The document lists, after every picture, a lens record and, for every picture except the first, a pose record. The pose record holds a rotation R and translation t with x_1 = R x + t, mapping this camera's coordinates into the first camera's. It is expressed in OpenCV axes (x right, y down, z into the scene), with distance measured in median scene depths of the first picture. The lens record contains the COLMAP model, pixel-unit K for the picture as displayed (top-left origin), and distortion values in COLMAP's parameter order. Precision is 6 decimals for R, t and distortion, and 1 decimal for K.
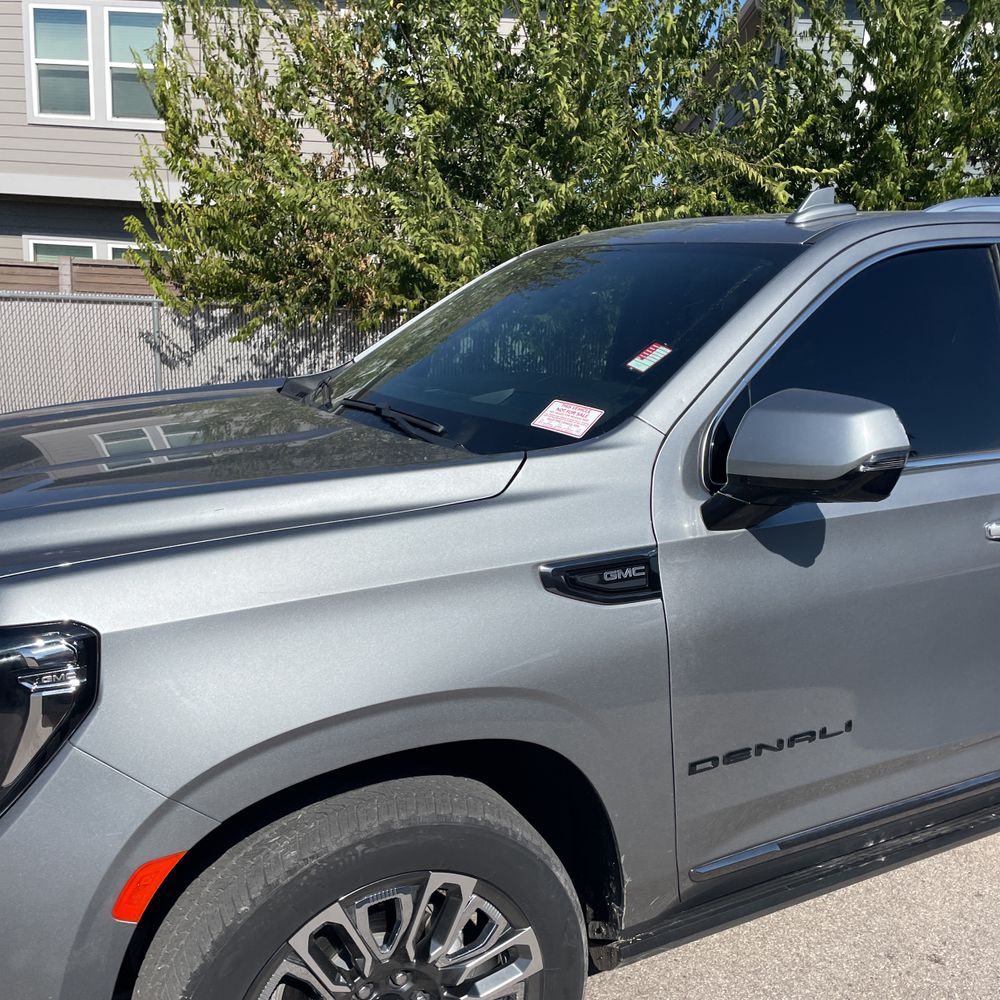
lens RADIAL K [[1032.4, 0, 501.4], [0, 1032.4, 494.8], [0, 0, 1]] dist [0.025961, 0.000000]
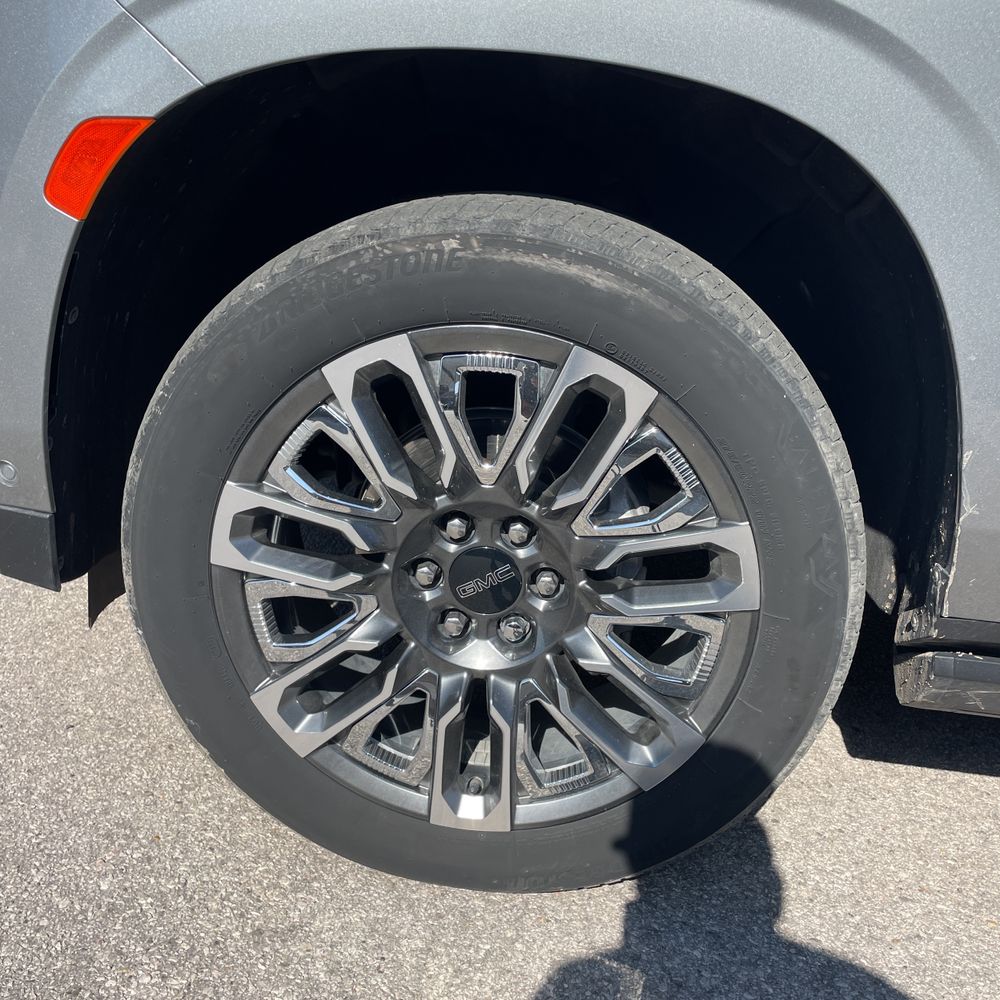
lens RADIAL K [[1032.4, 0, 494.4], [0, 1032.4, 504.4], [0, 0, 1]] dist [0.025961, 0.000000]
pose [[0.834188, 0.251821, -0.490628, 0.183568], [-0.188936, 0.966318, 0.174737, 0.334299], [0.518105, -0.053067, 0.853669, 0.453638]]
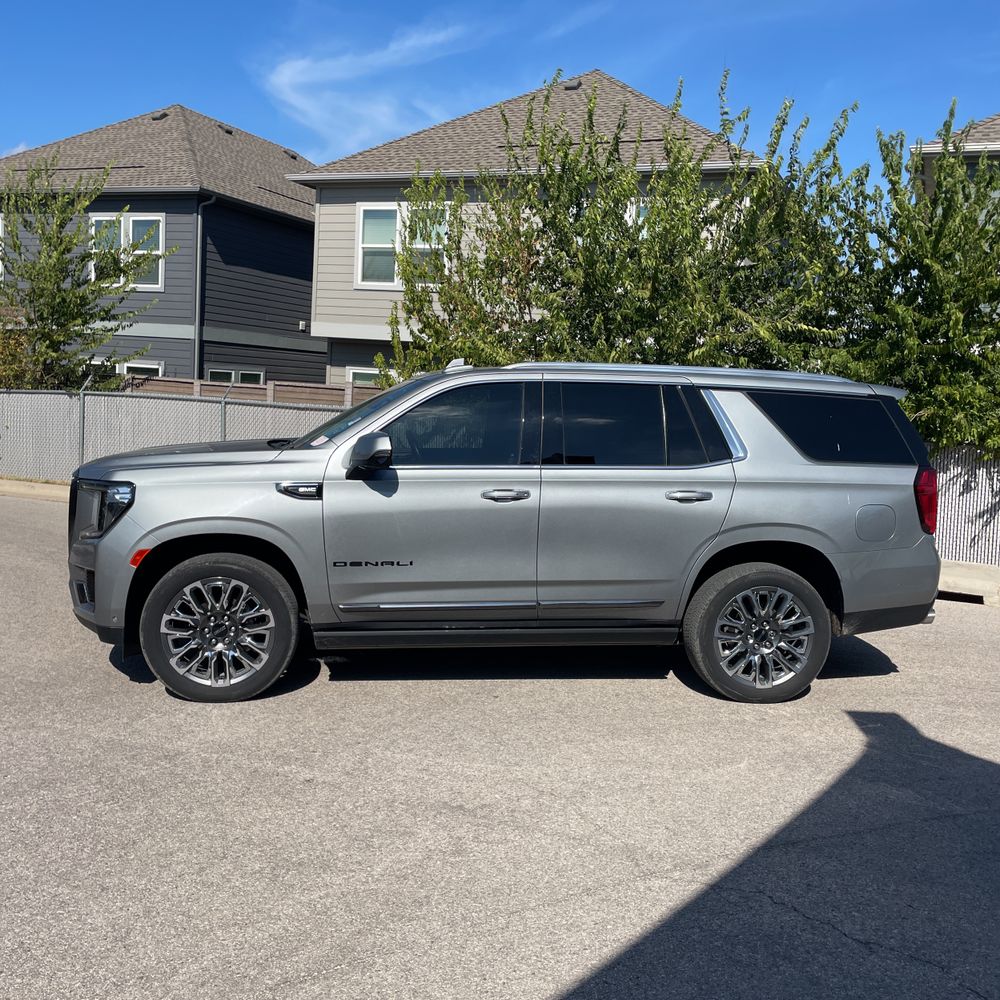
lens RADIAL K [[1032.4, 0, 502.1], [0, 1032.4, 491.1], [0, 0, 1]] dist [0.025961, 0.000000]
pose [[0.941496, 0.040190, -0.334618, 1.599683], [-0.079926, 0.991166, -0.105837, 0.341403], [0.327408, 0.126389, 0.936392, -1.550909]]
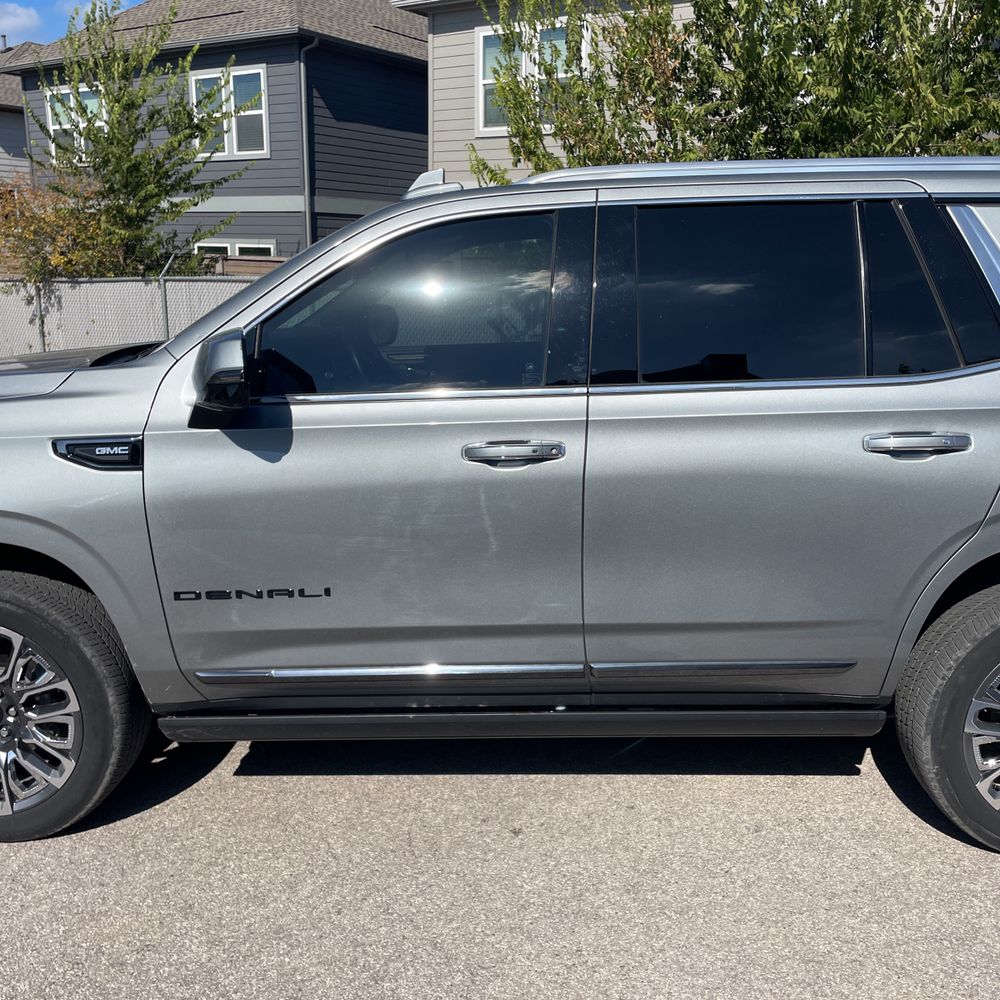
lens RADIAL K [[1032.4, 0, 503.0], [0, 1032.4, 504.0], [0, 0, 1]] dist [0.025961, 0.000000]
pose [[0.870714, 0.078916, -0.485417, 1.302038], [-0.068889, 0.996881, 0.038497, 0.055667], [0.486941, -0.000080, 0.873435, -0.019798]]
